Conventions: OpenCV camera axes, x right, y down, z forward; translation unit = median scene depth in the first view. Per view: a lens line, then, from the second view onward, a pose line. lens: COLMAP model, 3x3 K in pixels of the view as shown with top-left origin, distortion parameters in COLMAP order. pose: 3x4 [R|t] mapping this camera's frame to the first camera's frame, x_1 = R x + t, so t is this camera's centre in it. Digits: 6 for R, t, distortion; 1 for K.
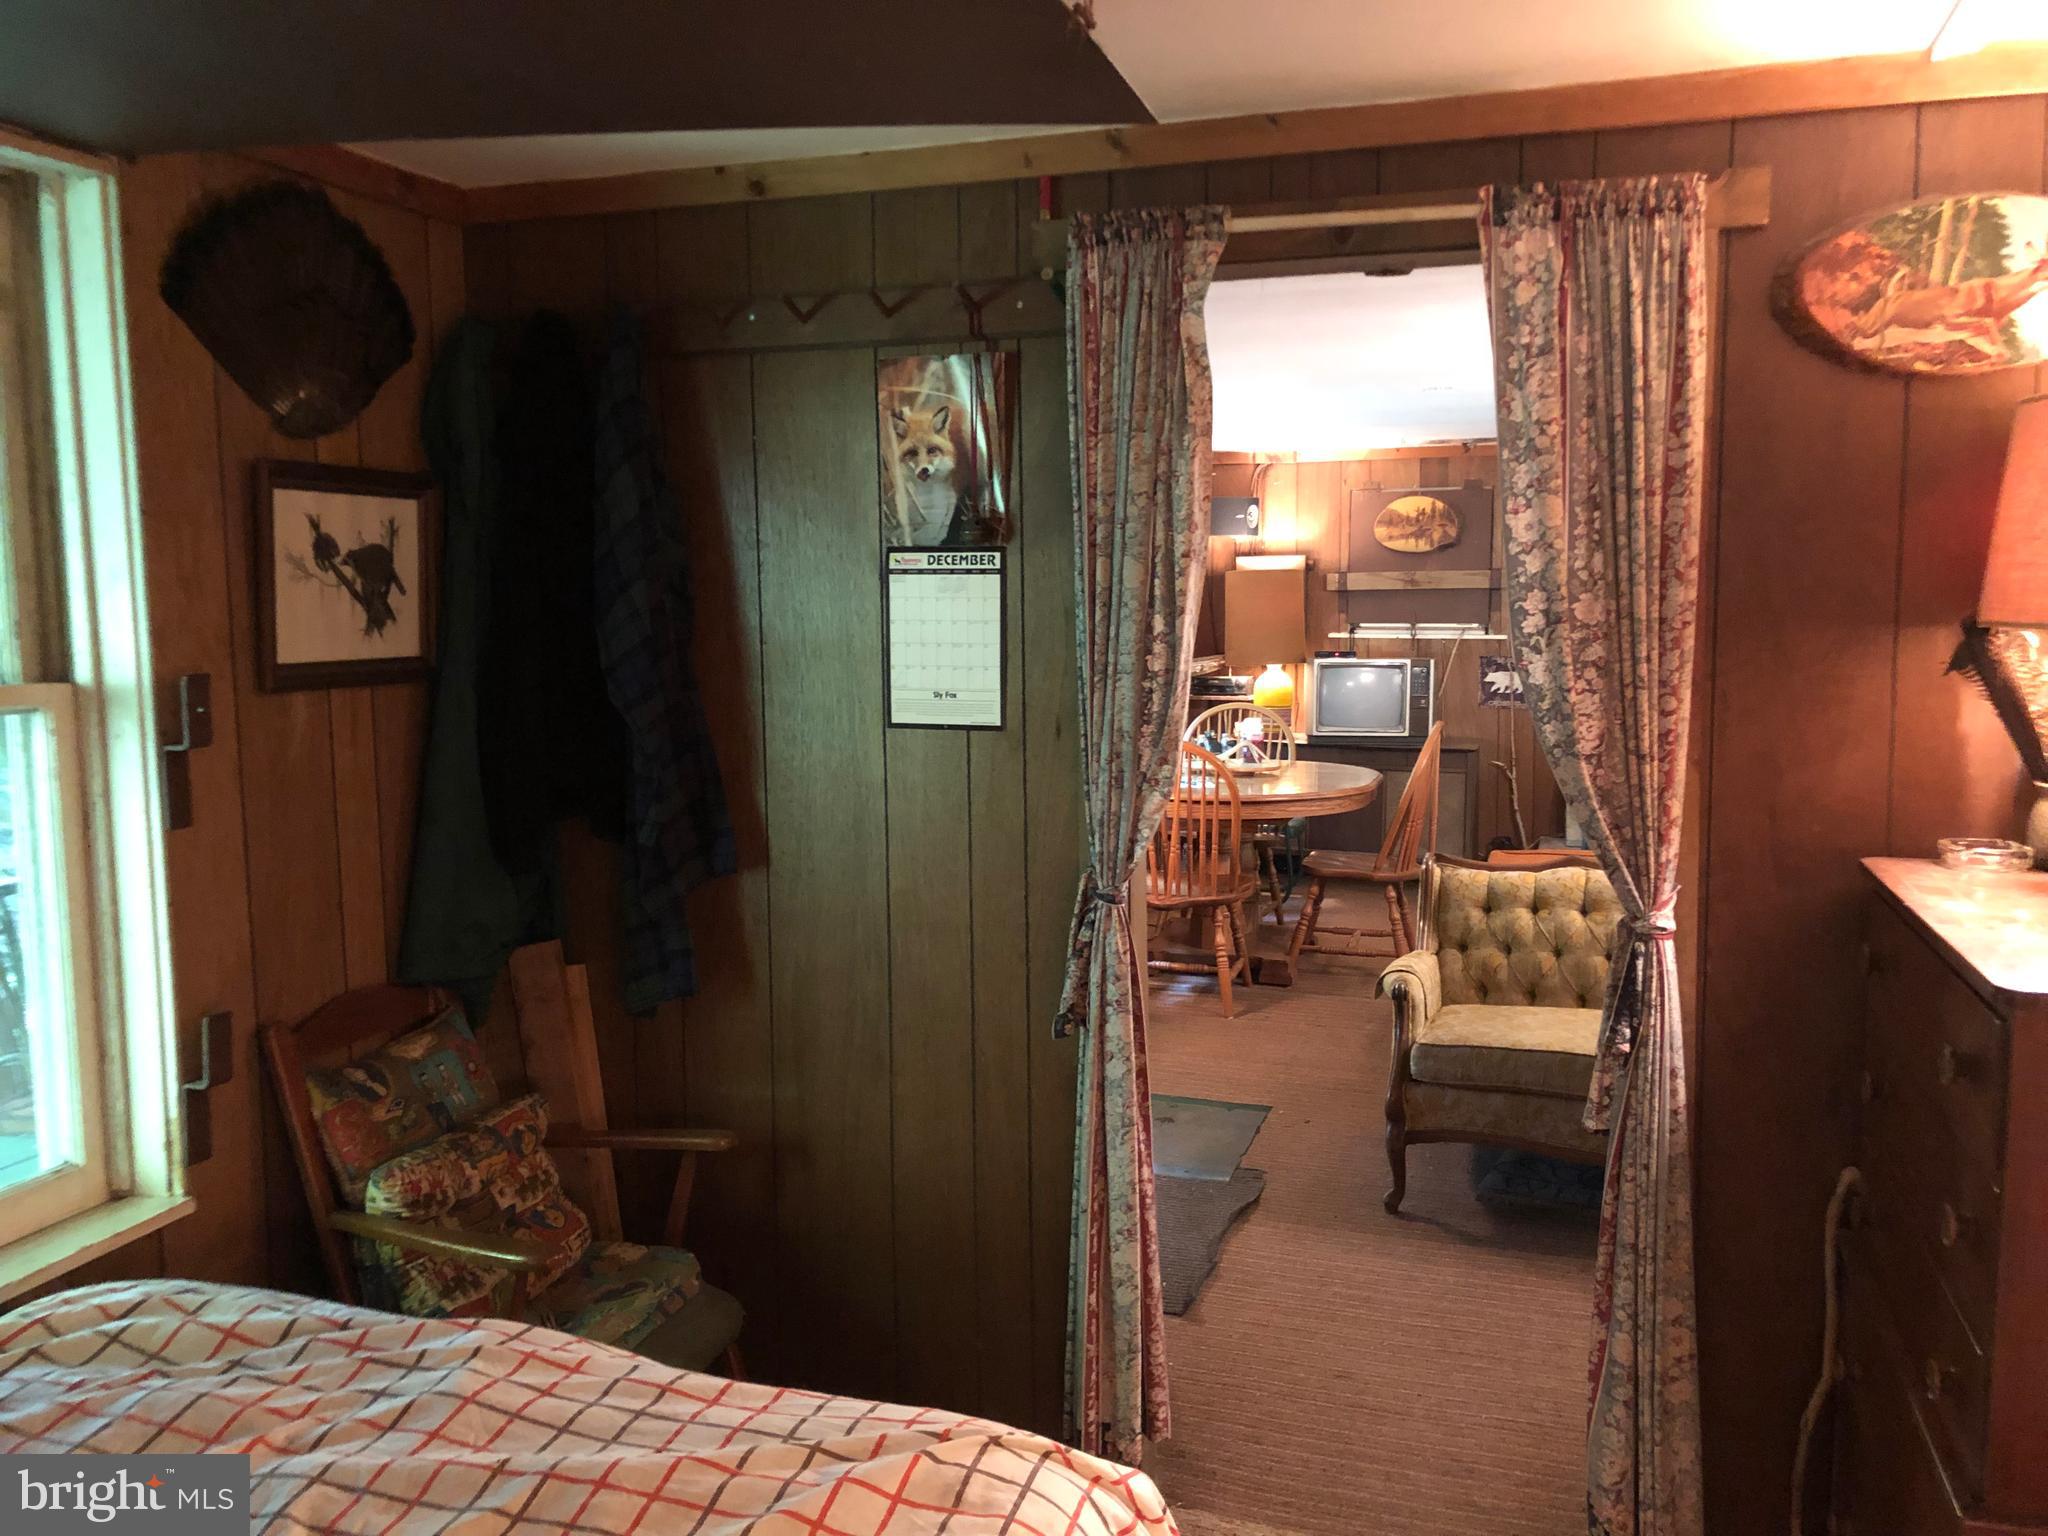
lens RADIAL K [[1638.6, 0, 1024.0], [0, 1638.6, 768.0], [0, 0, 1]] dist [0.010419, 0.002518]
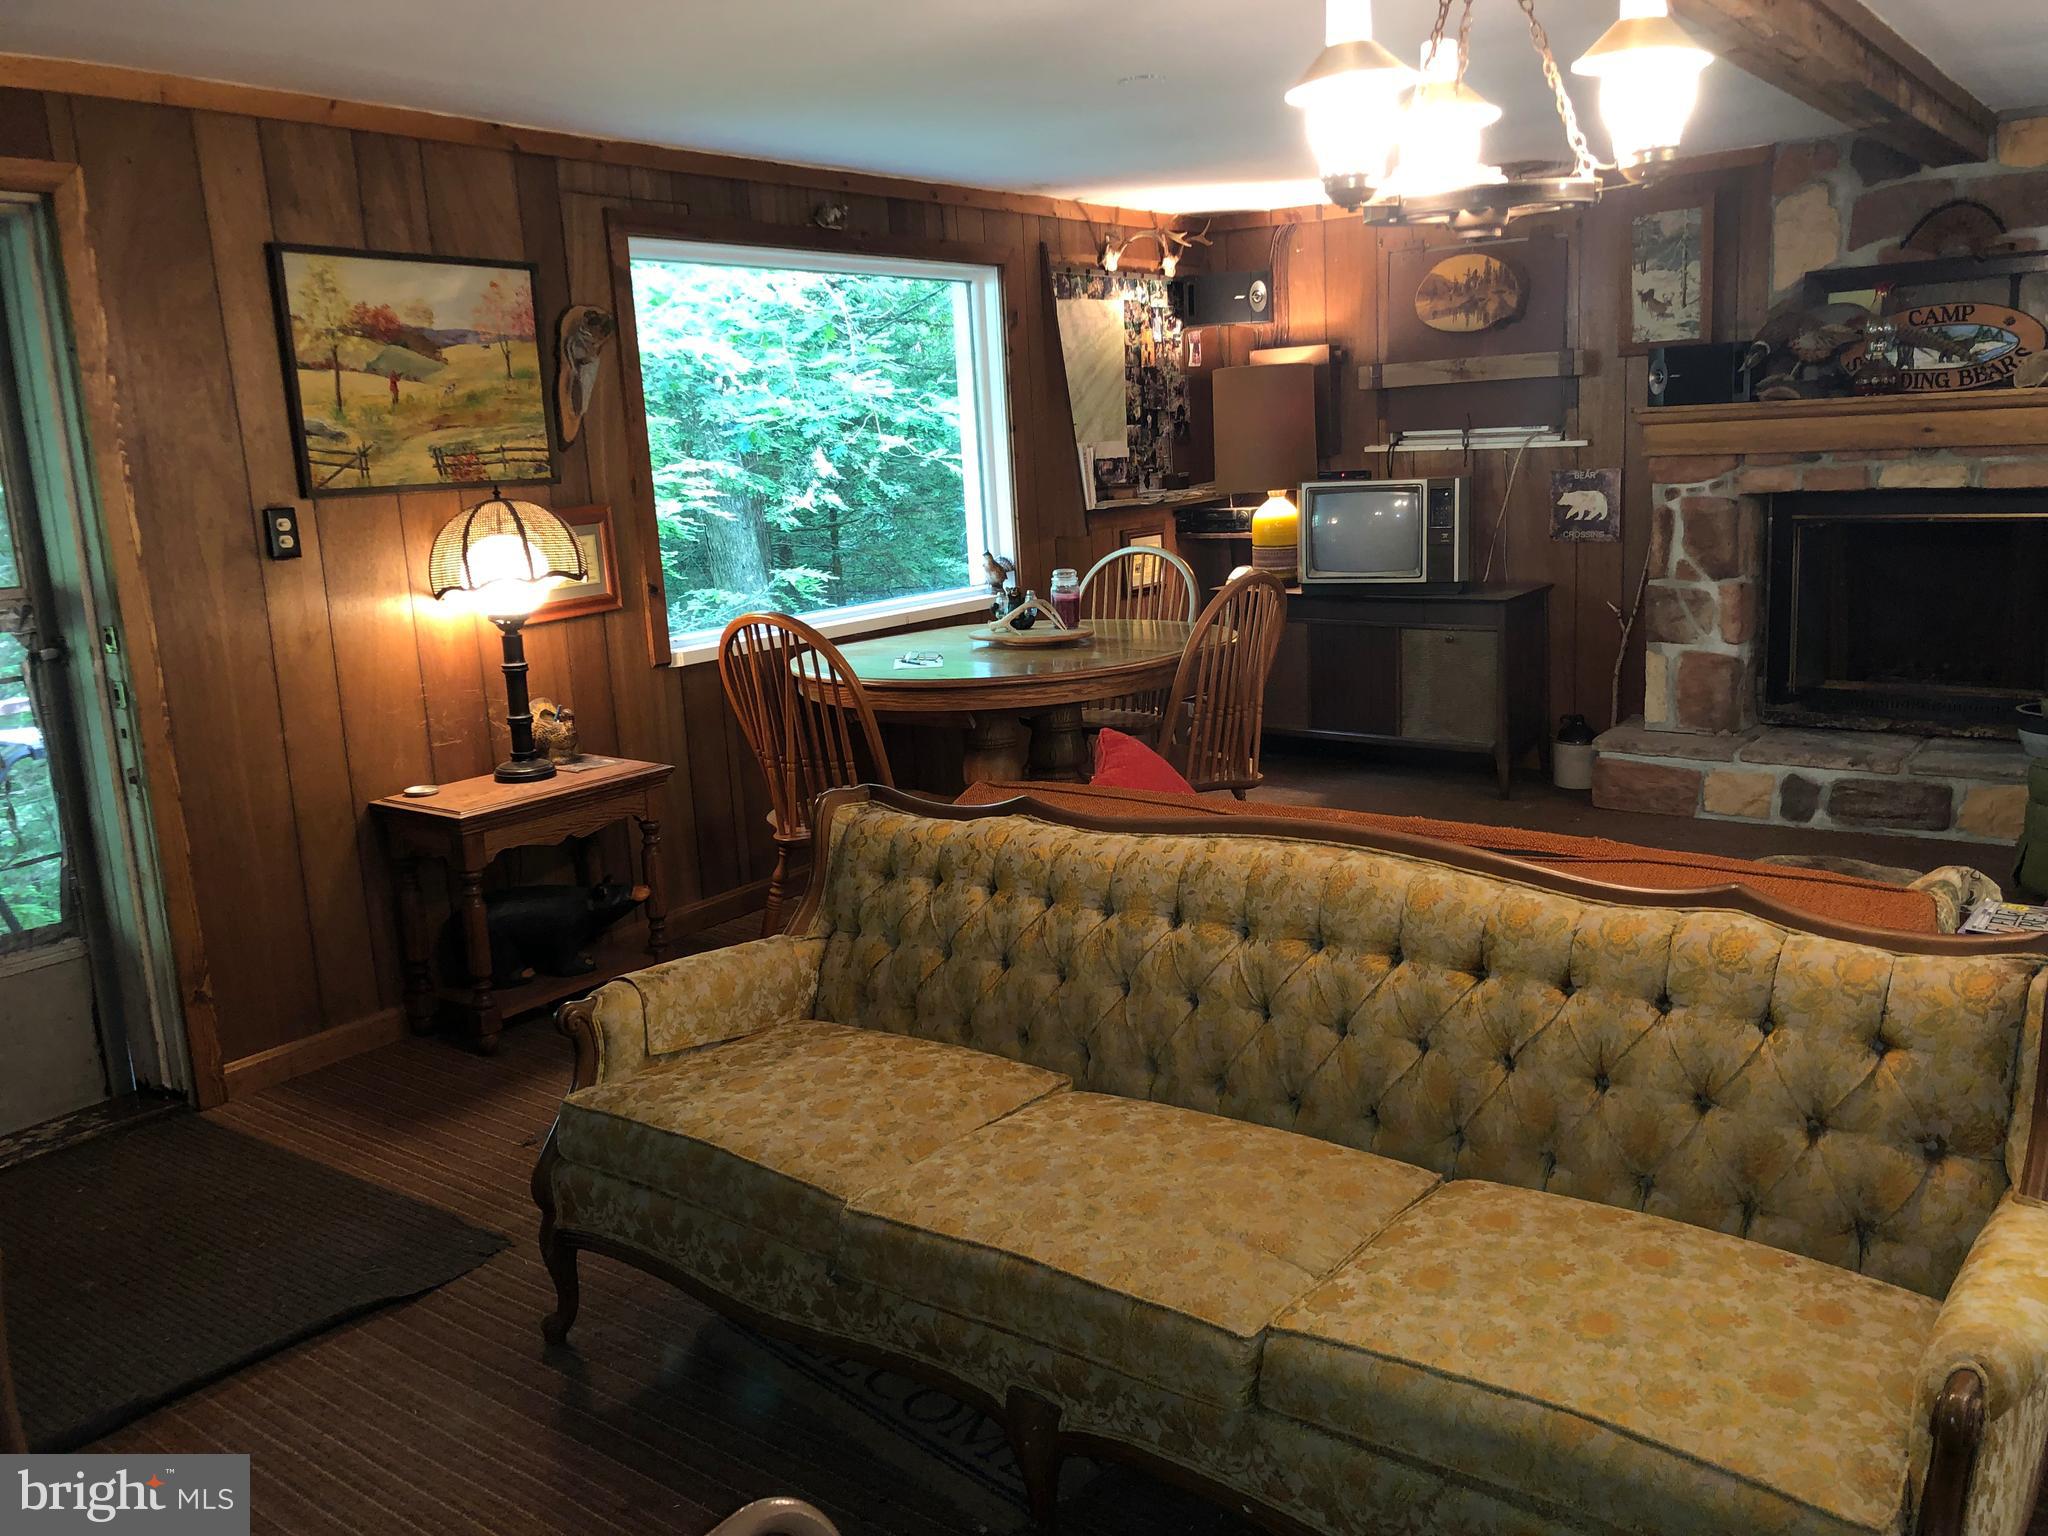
lens RADIAL K [[1638.6, 0, 1024.0], [0, 1638.6, 768.0], [0, 0, 1]] dist [0.010419, 0.002518]
pose [[0.948928, 0.023732, -0.314598, 0.286992], [0.008682, 0.994825, 0.101235, -0.011879], [0.315372, -0.098796, 0.943811, 0.214566]]
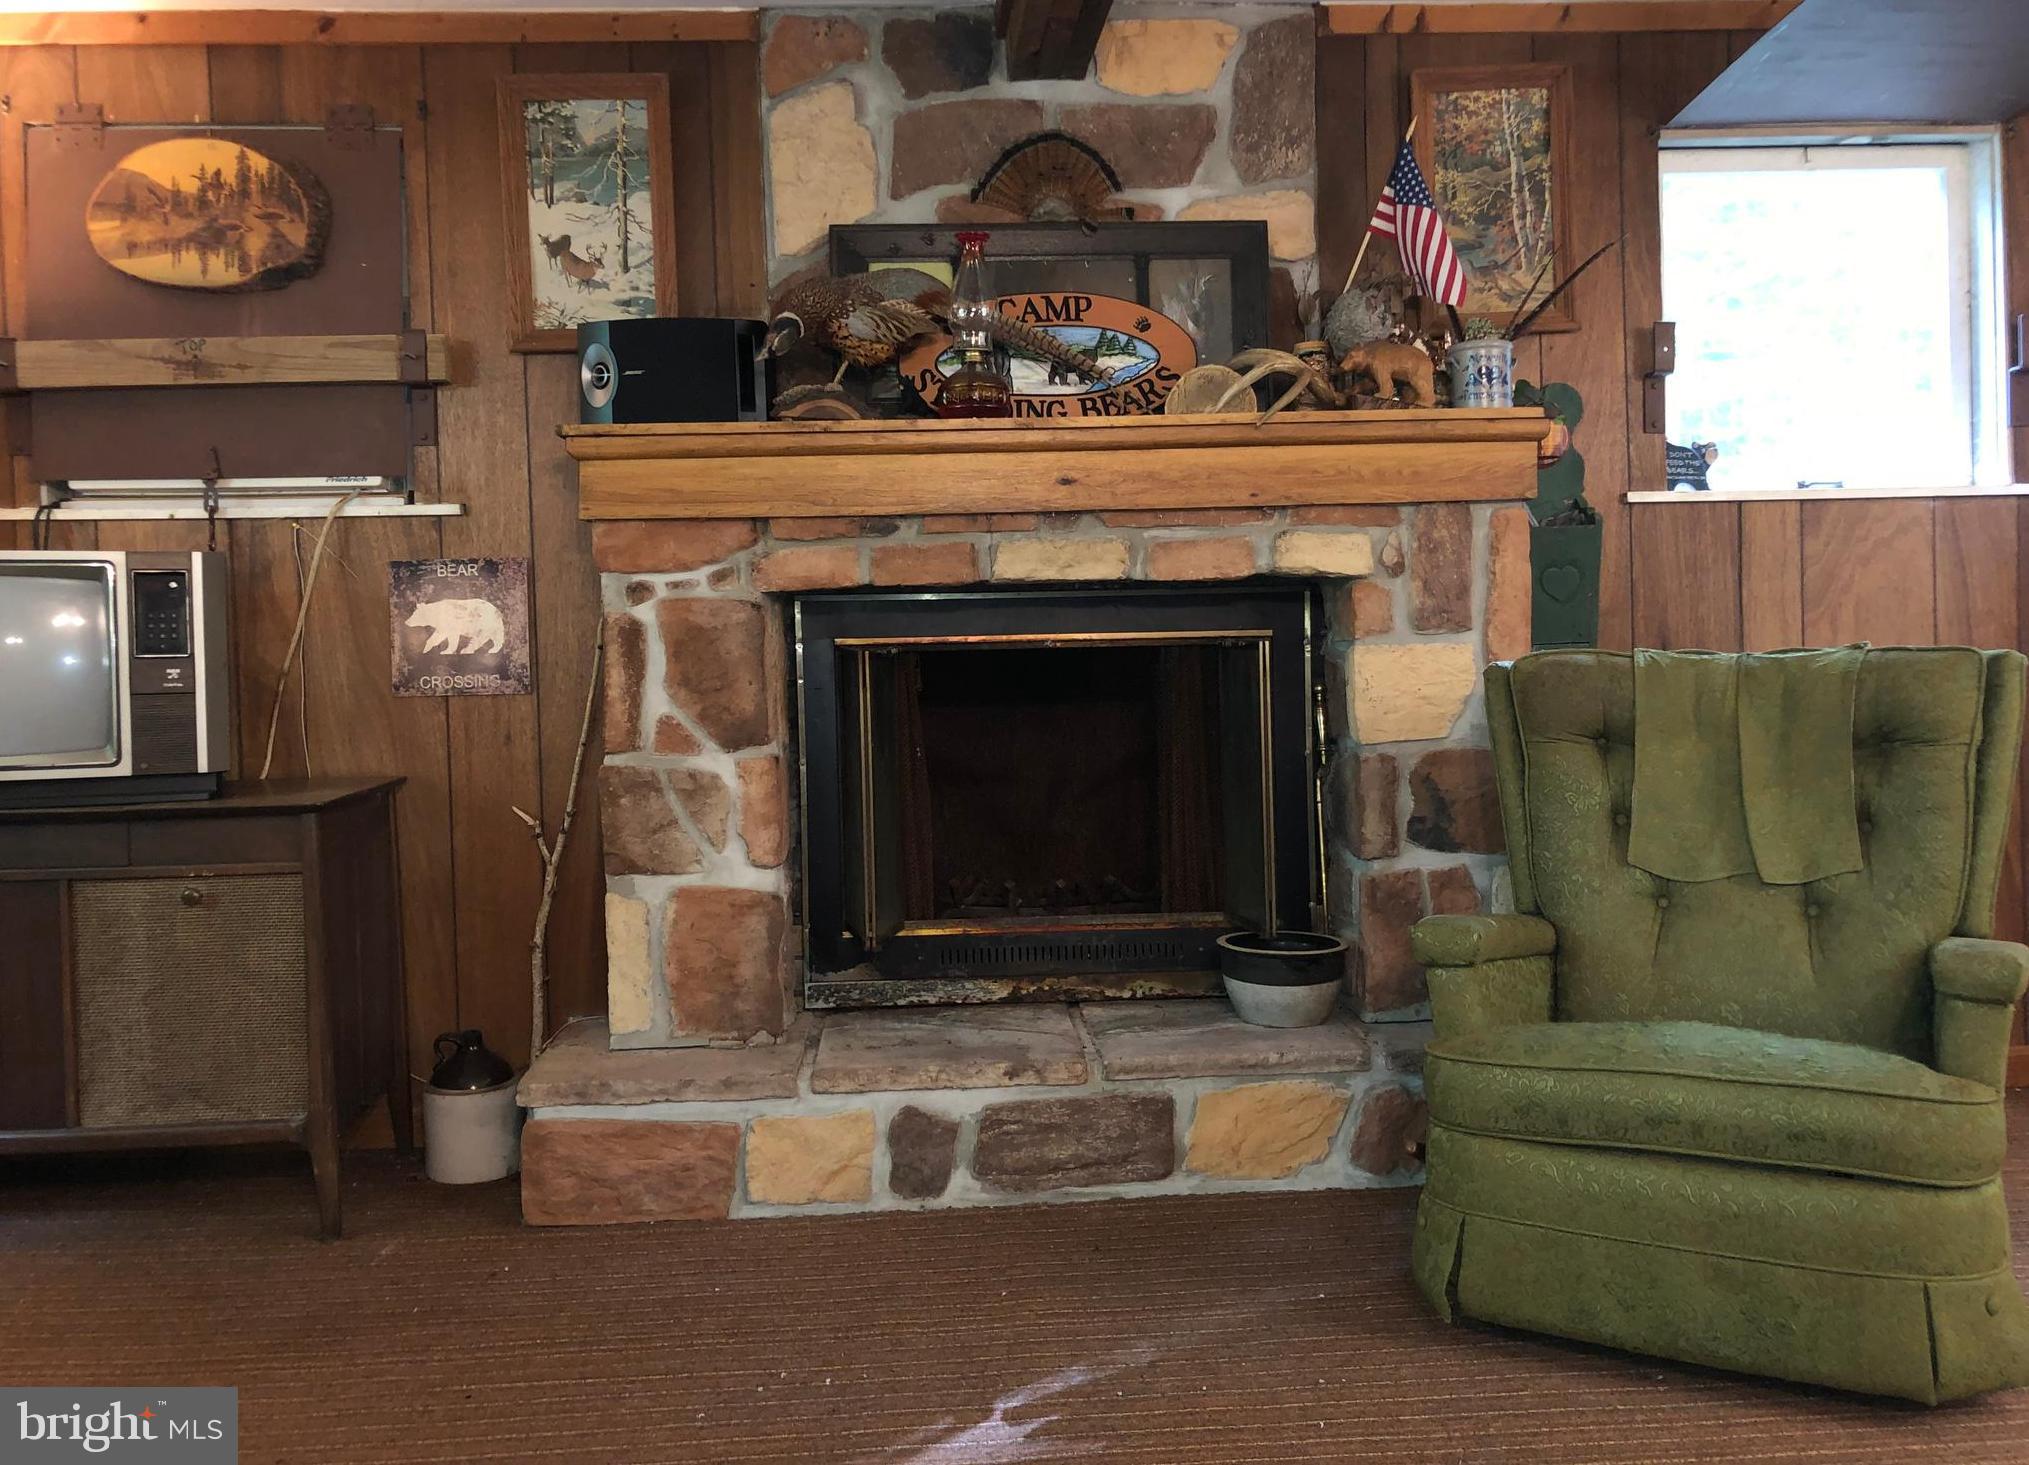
lens RADIAL K [[1673.4, 0, 1016.3], [0, 1673.4, 663.0], [0, 0, 1]] dist [0.061630, -0.082966]
pose [[0.920771, -0.019893, 0.389595, 0.257451], [0.059117, 0.994280, -0.088950, -0.000677], [-0.385598, 0.104934, 0.916681, 0.581685]]
